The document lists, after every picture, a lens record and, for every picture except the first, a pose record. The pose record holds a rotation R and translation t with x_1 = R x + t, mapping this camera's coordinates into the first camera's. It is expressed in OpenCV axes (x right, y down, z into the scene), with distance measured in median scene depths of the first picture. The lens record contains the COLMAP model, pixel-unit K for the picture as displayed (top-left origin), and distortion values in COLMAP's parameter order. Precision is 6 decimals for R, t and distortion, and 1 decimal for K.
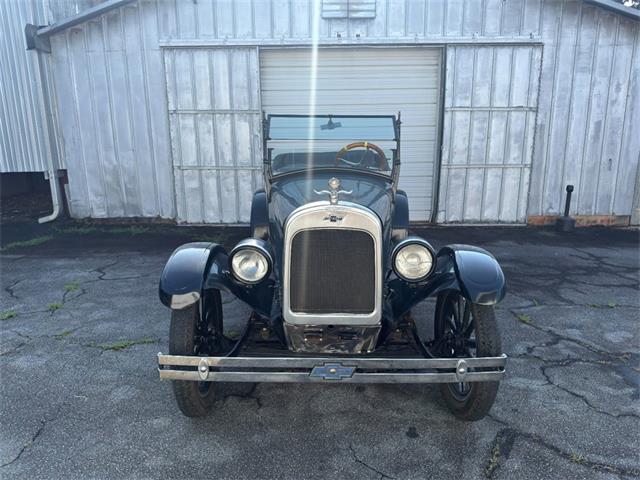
lens RADIAL K [[451.7, 0, 324.4], [0, 451.7, 247.2], [0, 0, 1]] dist [0.033896, -0.050313]
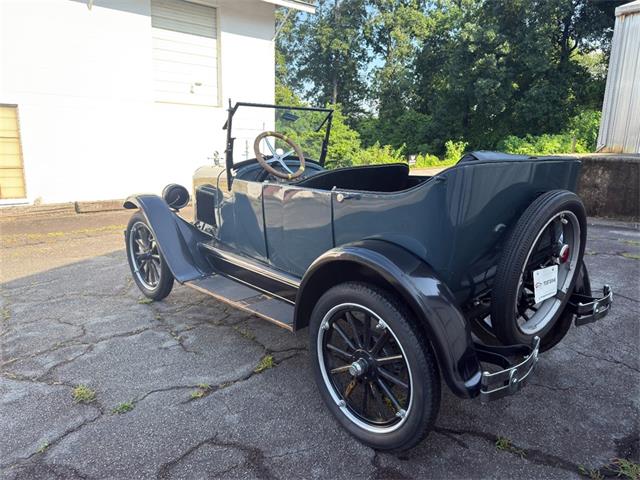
lens RADIAL K [[451.7, 0, 324.9], [0, 451.7, 239.0], [0, 0, 1]] dist [0.033896, -0.050313]
pose [[-0.736181, 0.137013, -0.662771, 0.315092], [-0.169568, 0.910717, 0.376619, -0.191940], [0.655198, 0.389645, -0.647219, 0.843920]]
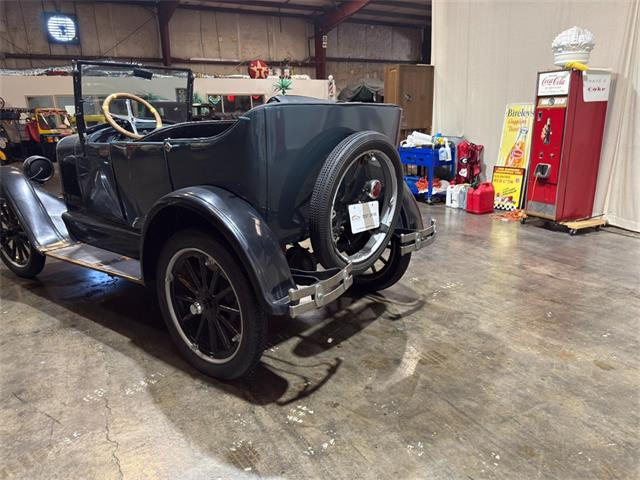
lens RADIAL K [[451.7, 0, 318.4], [0, 451.7, 241.6], [0, 0, 1]] dist [0.033896, -0.050313]
pose [[-0.615406, 0.223739, -0.755789, 0.293889], [-0.160970, 0.902983, 0.398384, -0.189272], [0.771599, 0.366827, -0.519686, 0.913005]]
